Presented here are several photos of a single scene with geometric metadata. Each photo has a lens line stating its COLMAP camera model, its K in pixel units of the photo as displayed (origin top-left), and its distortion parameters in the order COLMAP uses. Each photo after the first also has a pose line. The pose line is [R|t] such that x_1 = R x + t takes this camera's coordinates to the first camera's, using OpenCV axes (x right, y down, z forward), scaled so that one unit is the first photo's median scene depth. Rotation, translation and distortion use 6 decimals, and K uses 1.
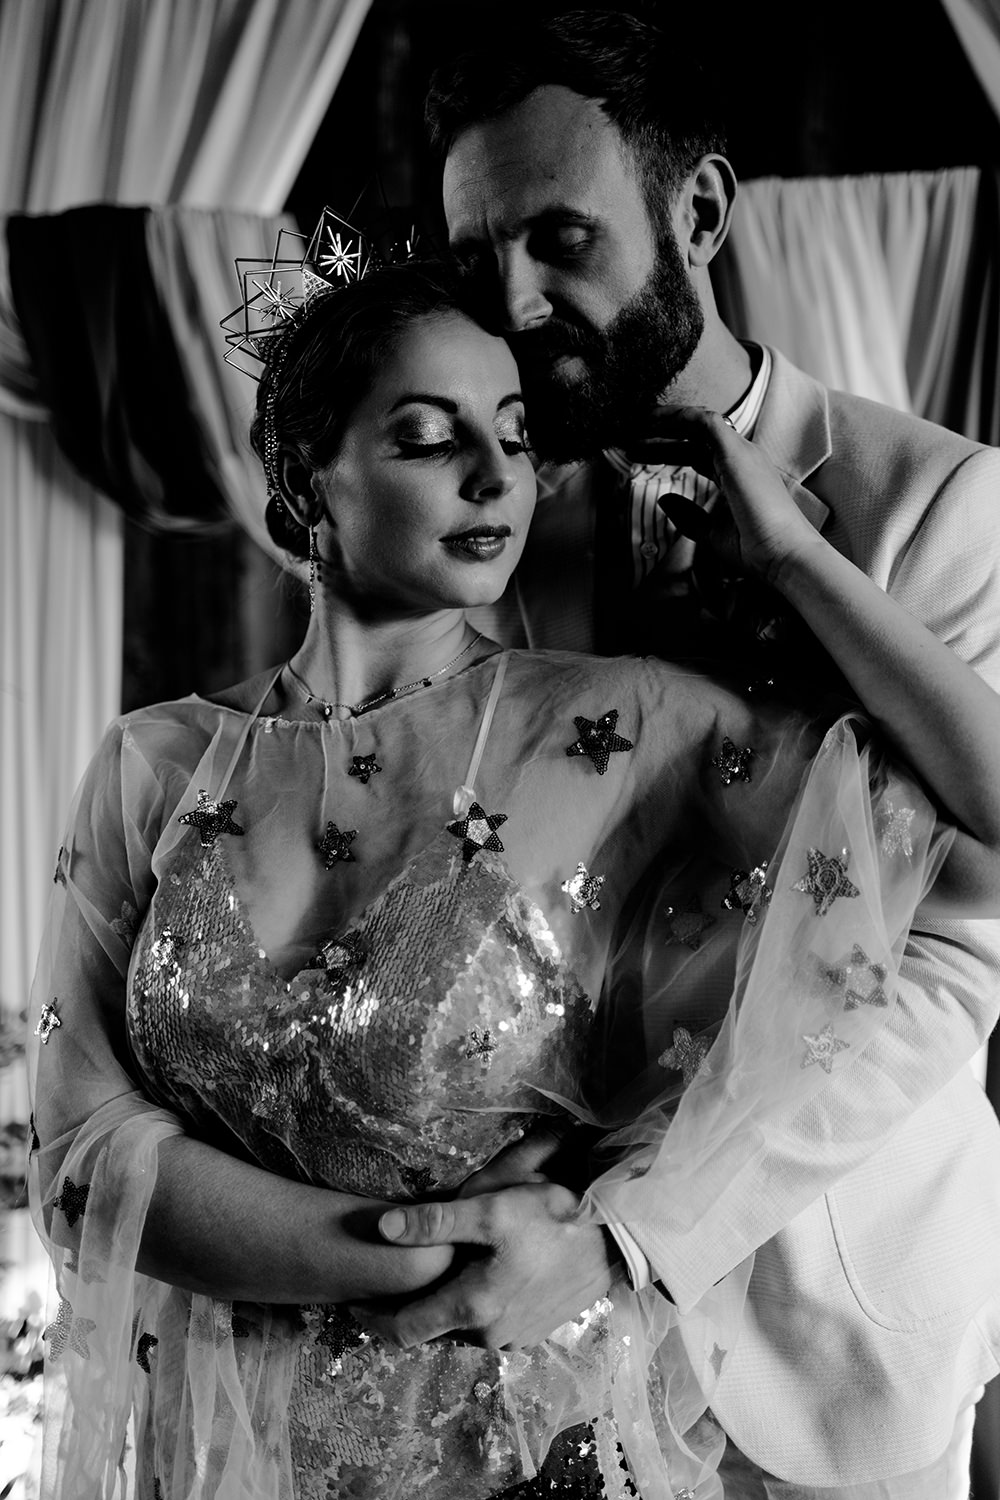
lens RADIAL K [[1380.2, 0, 500.0], [0, 1380.2, 750.0], [0, 0, 1]] dist [-0.018448, 0.012252]
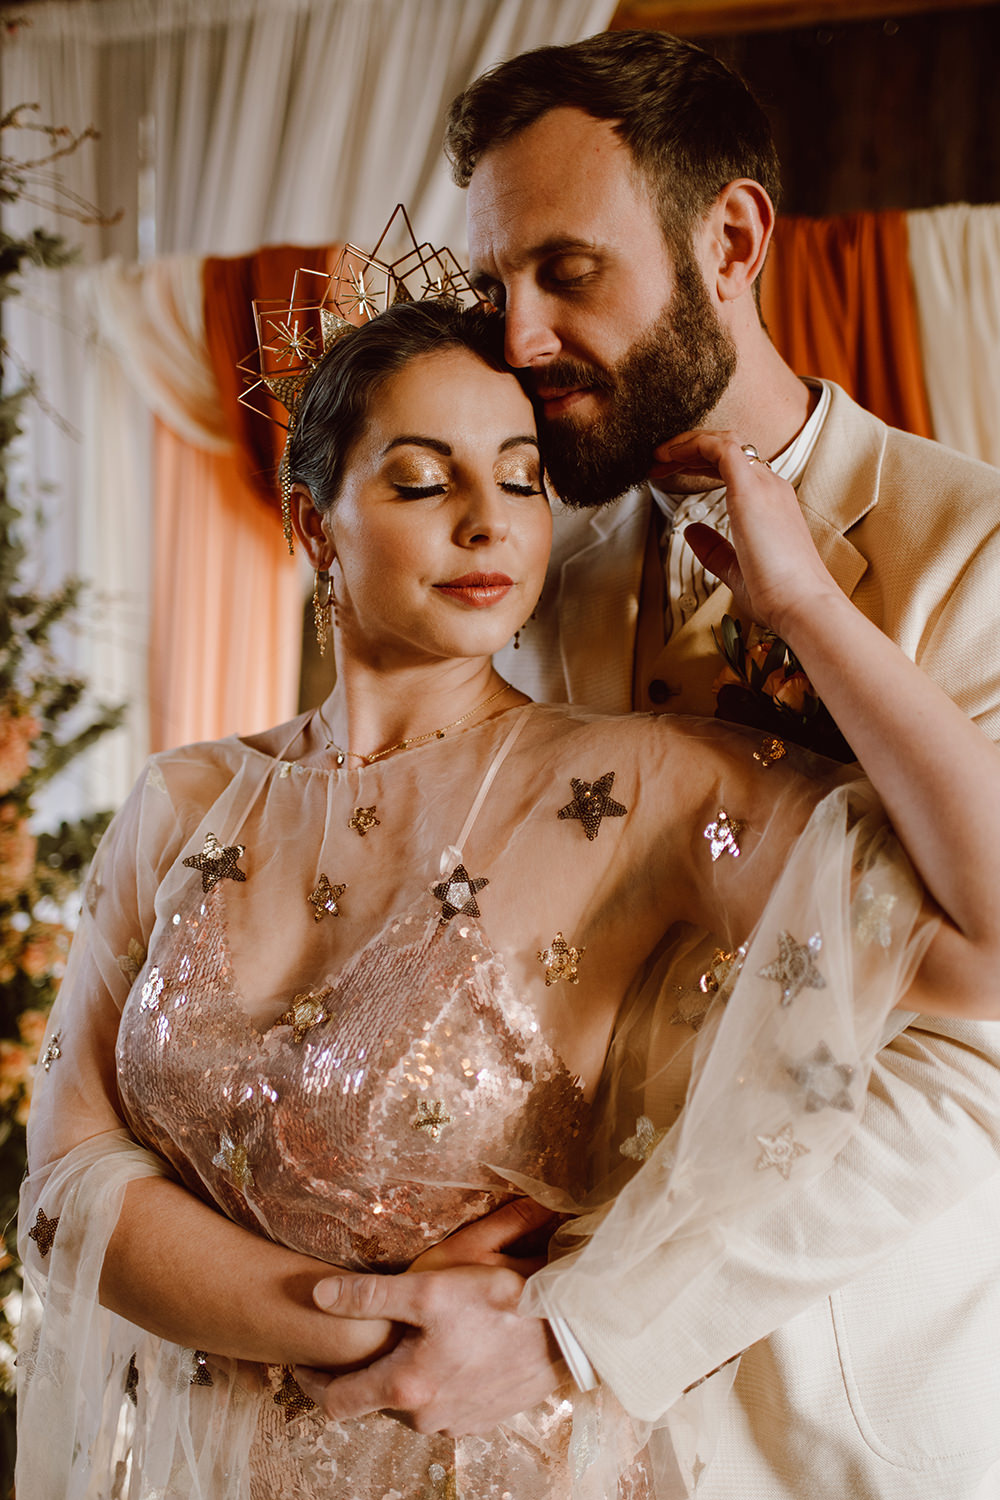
lens RADIAL K [[1386.0, 0, 501.6], [0, 1386.0, 802.9], [0, 0, 1]] dist [-0.030049, 0.018179]
pose [[0.983436, 0.048780, -0.174569, 0.179704], [-0.047777, 0.998809, 0.009947, -0.014169], [0.174846, -0.001442, 0.984595, 0.060517]]
